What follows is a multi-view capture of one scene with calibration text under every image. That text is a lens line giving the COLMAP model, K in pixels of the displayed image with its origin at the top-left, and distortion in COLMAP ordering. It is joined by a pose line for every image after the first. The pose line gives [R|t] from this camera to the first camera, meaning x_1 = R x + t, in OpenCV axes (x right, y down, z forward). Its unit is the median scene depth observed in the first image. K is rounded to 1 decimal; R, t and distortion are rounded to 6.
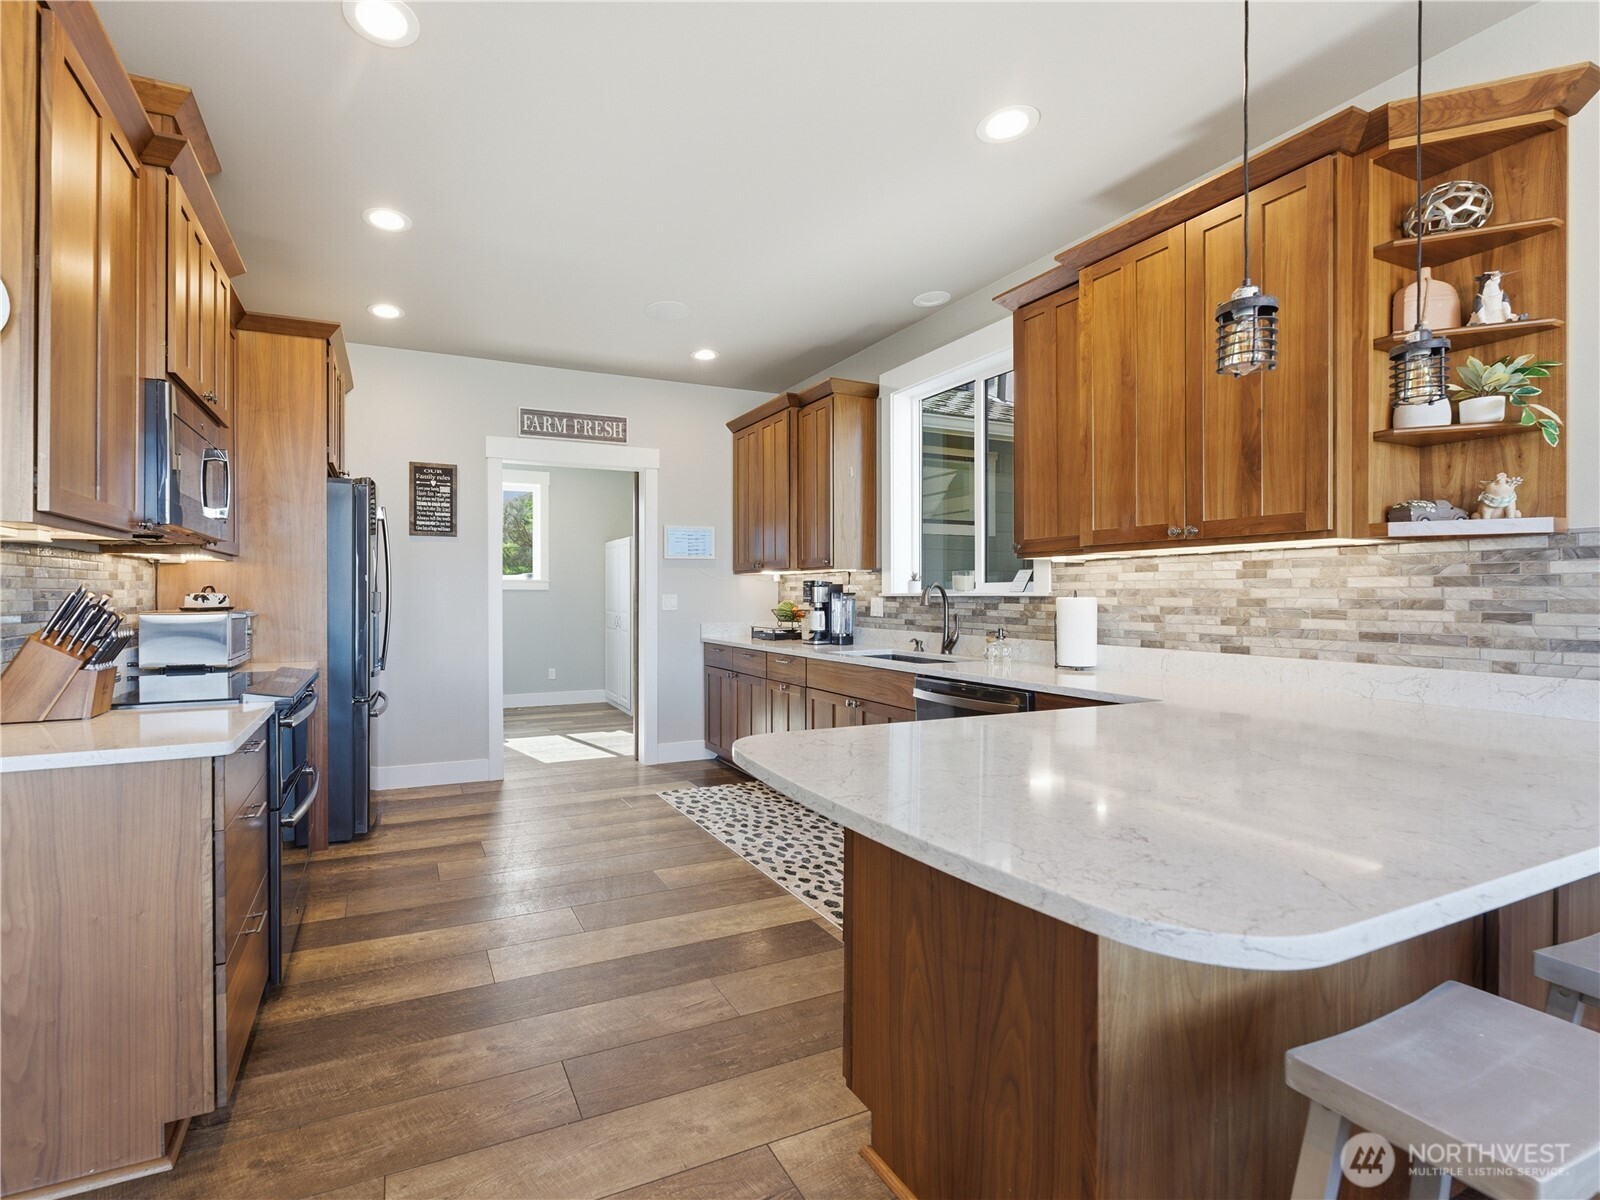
lens RADIAL K [[725.2, 0, 692.5], [0, 725.2, 599.5], [0, 0, 1]] dist [-0.002518, -0.000062]
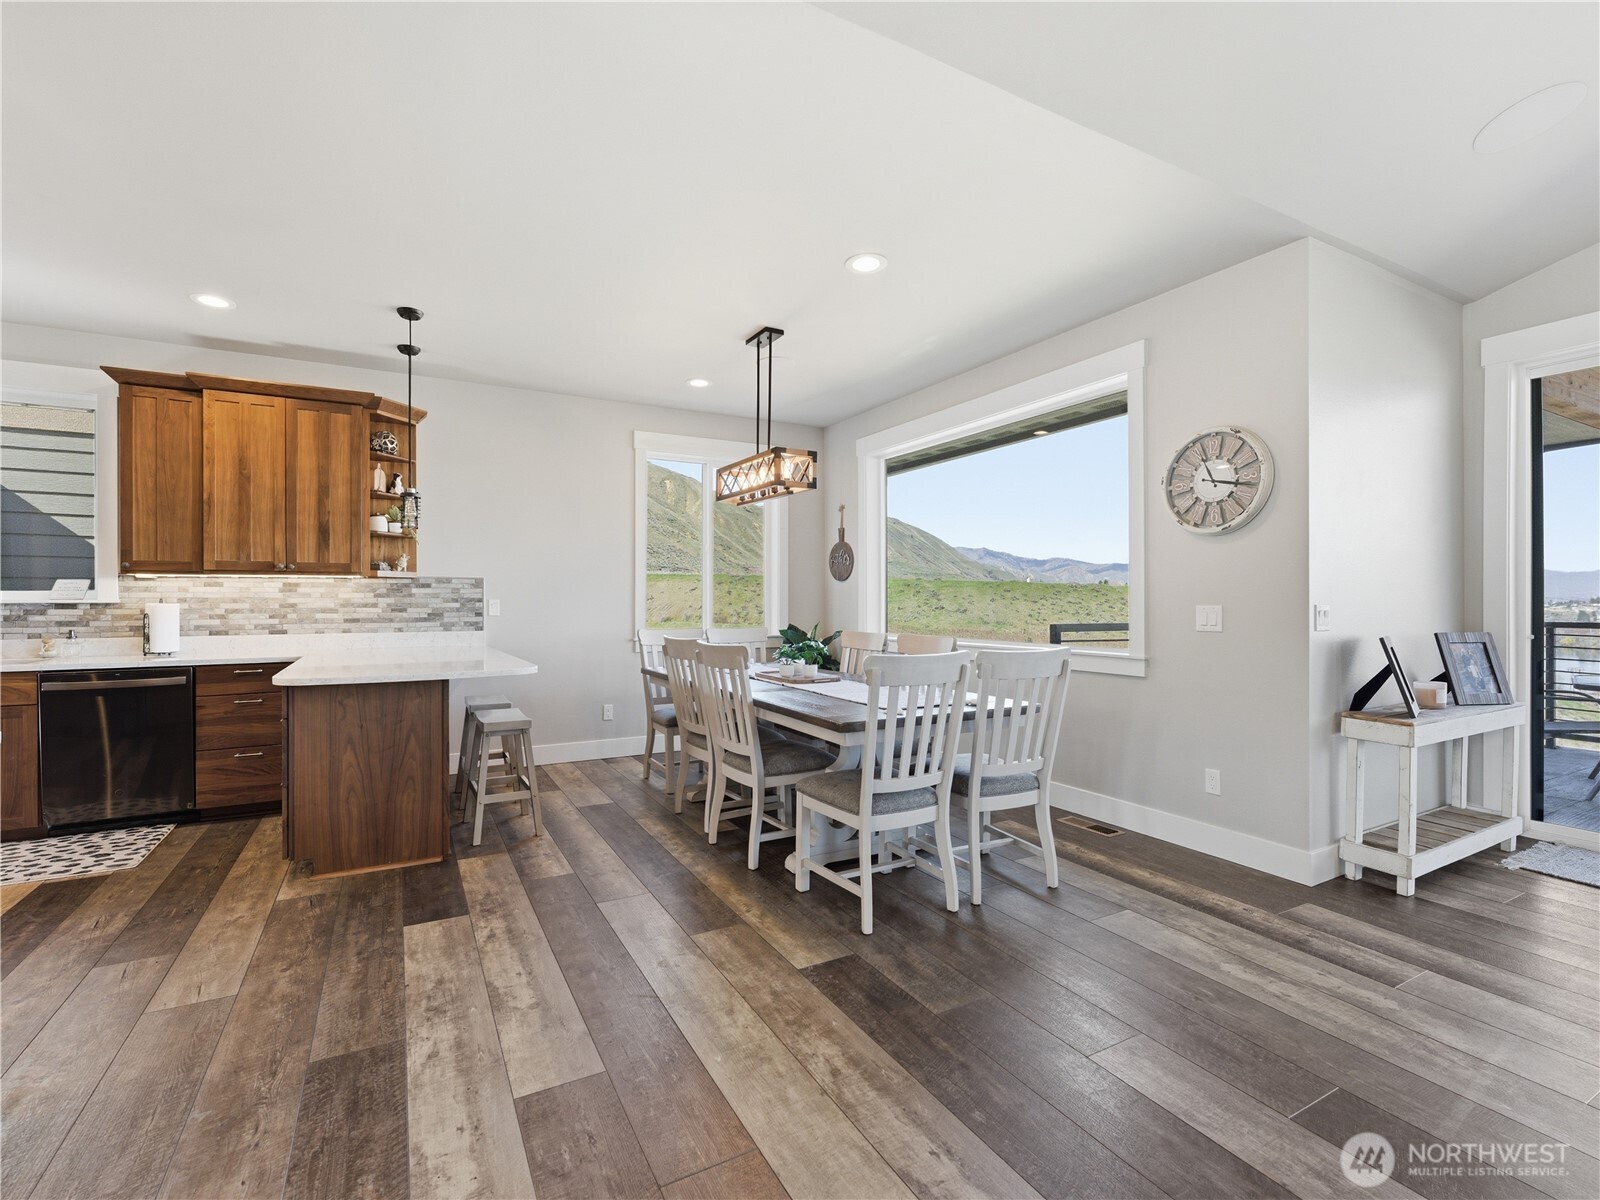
lens RADIAL K [[730.0, 0, 800.0], [0, 730.0, 600.0], [0, 0, 1]] dist [-0.017986, 0.000268]
pose [[-0.114970, -0.000248, 0.993369, -1.013241], [0.008537, 0.999963, 0.001238, -0.000915], [-0.993332, 0.008623, -0.114964, -0.064128]]
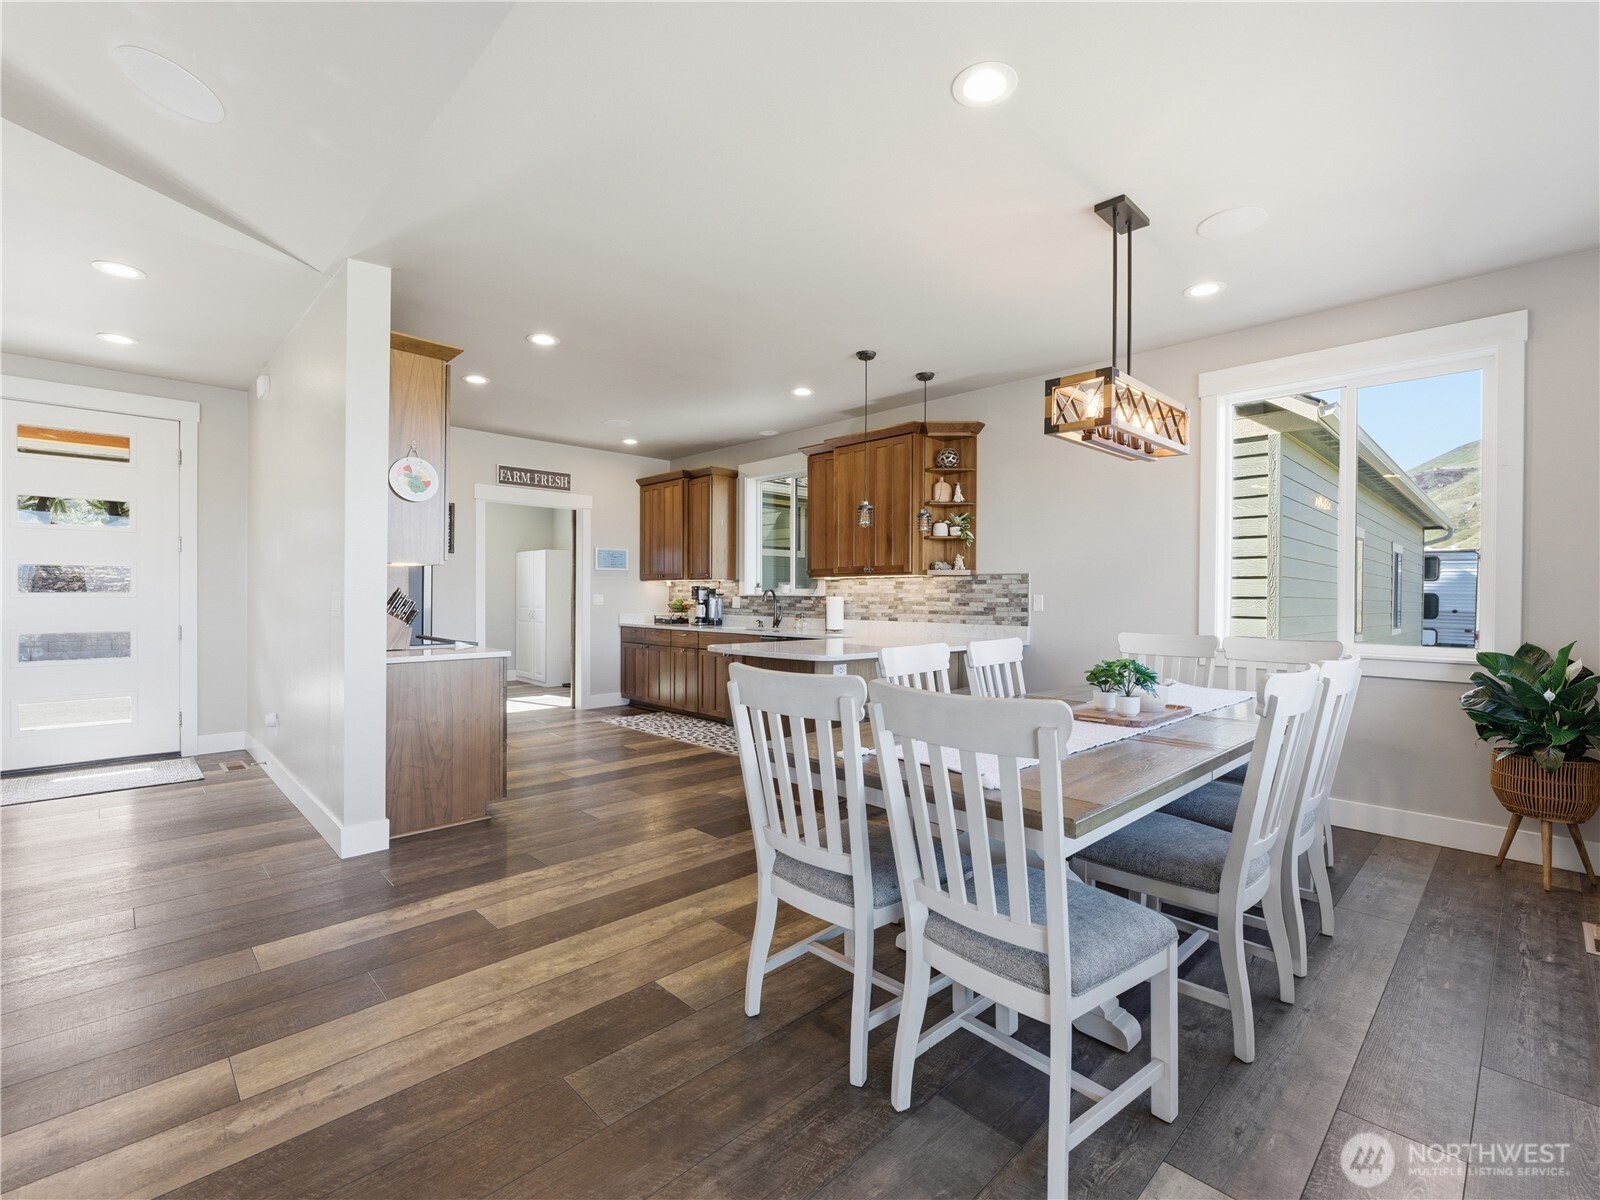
lens RADIAL K [[730.0, 0, 800.0], [0, 730.0, 600.0], [0, 0, 1]] dist [-0.017986, 0.000268]
pose [[0.930107, 0.003392, 0.367274, -0.340689], [-0.003188, 0.999994, -0.001162, 0.009135], [-0.367276, -0.000090, 0.930112, -0.932849]]
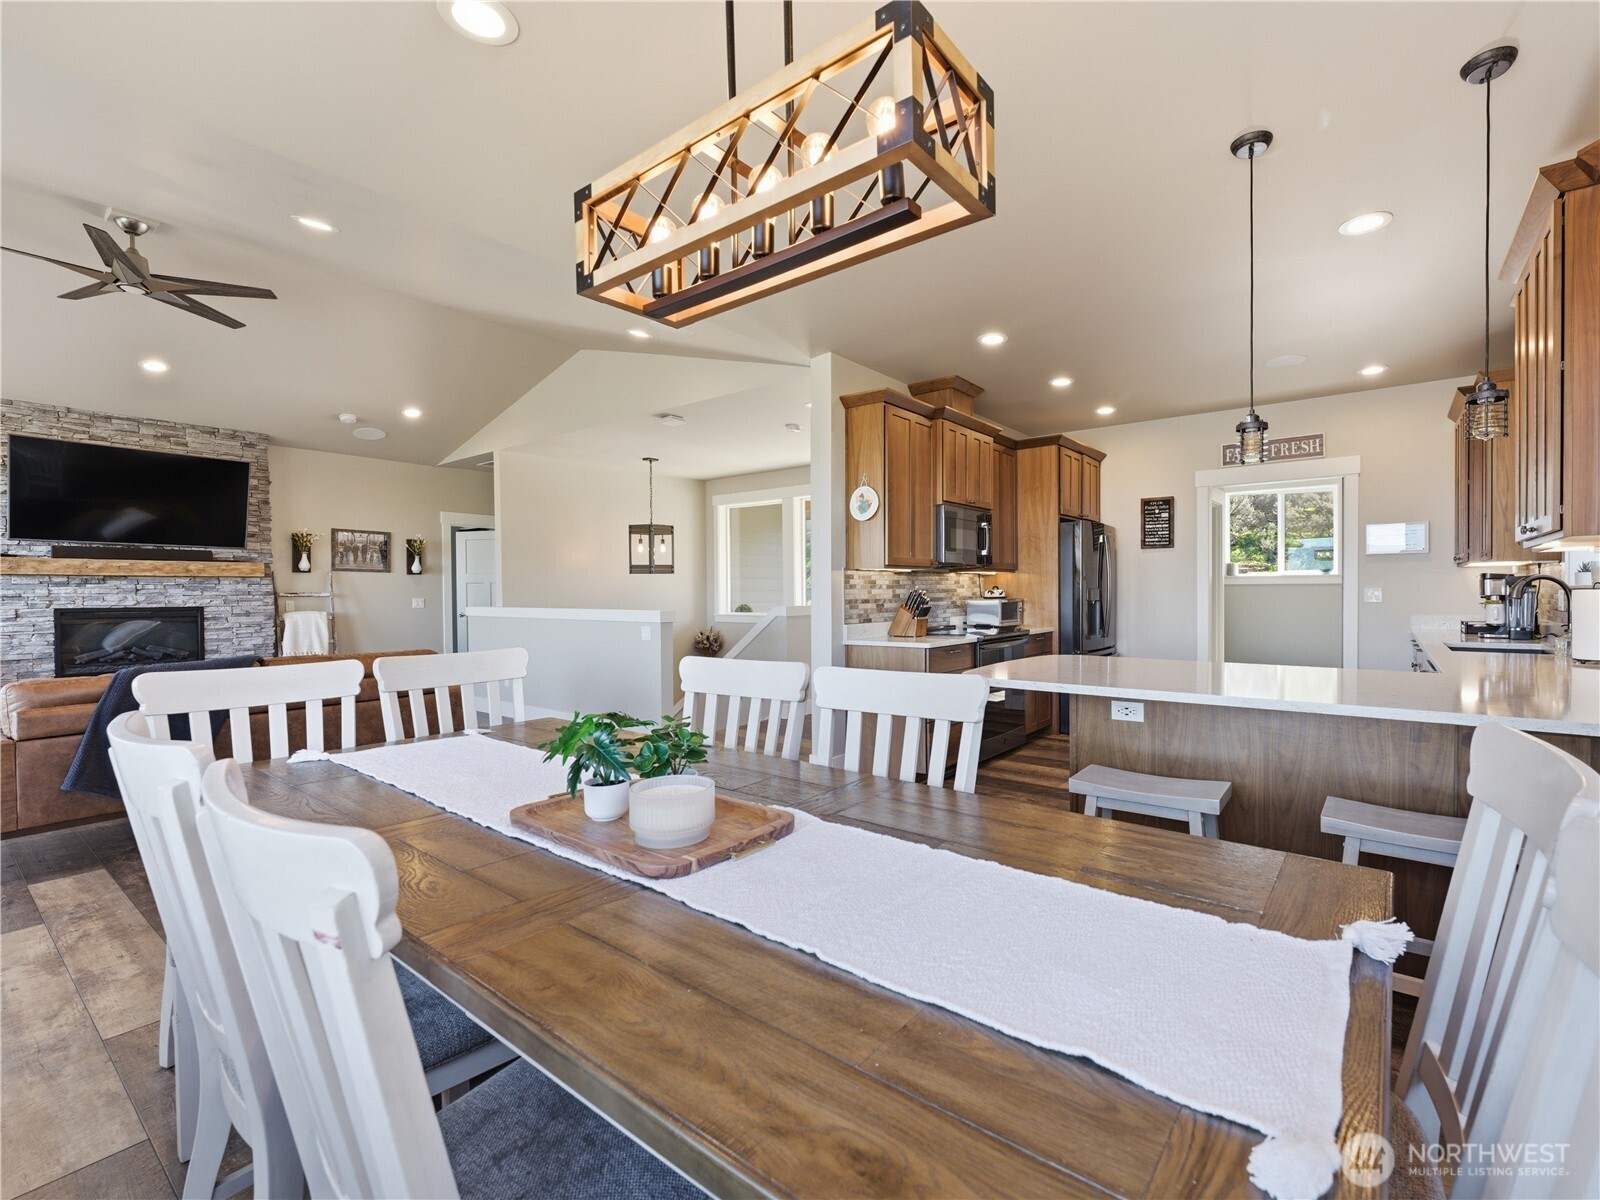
lens RADIAL K [[707.9, 0, 855.1], [0, 707.9, 599.7], [0, 0, 1]] dist [0.000898, 0.000169]
pose [[0.511456, 0.008846, -0.859264, 0.839983], [-0.000301, 0.999949, 0.010115, -0.001345], [0.859310, -0.004914, 0.511432, -0.347149]]
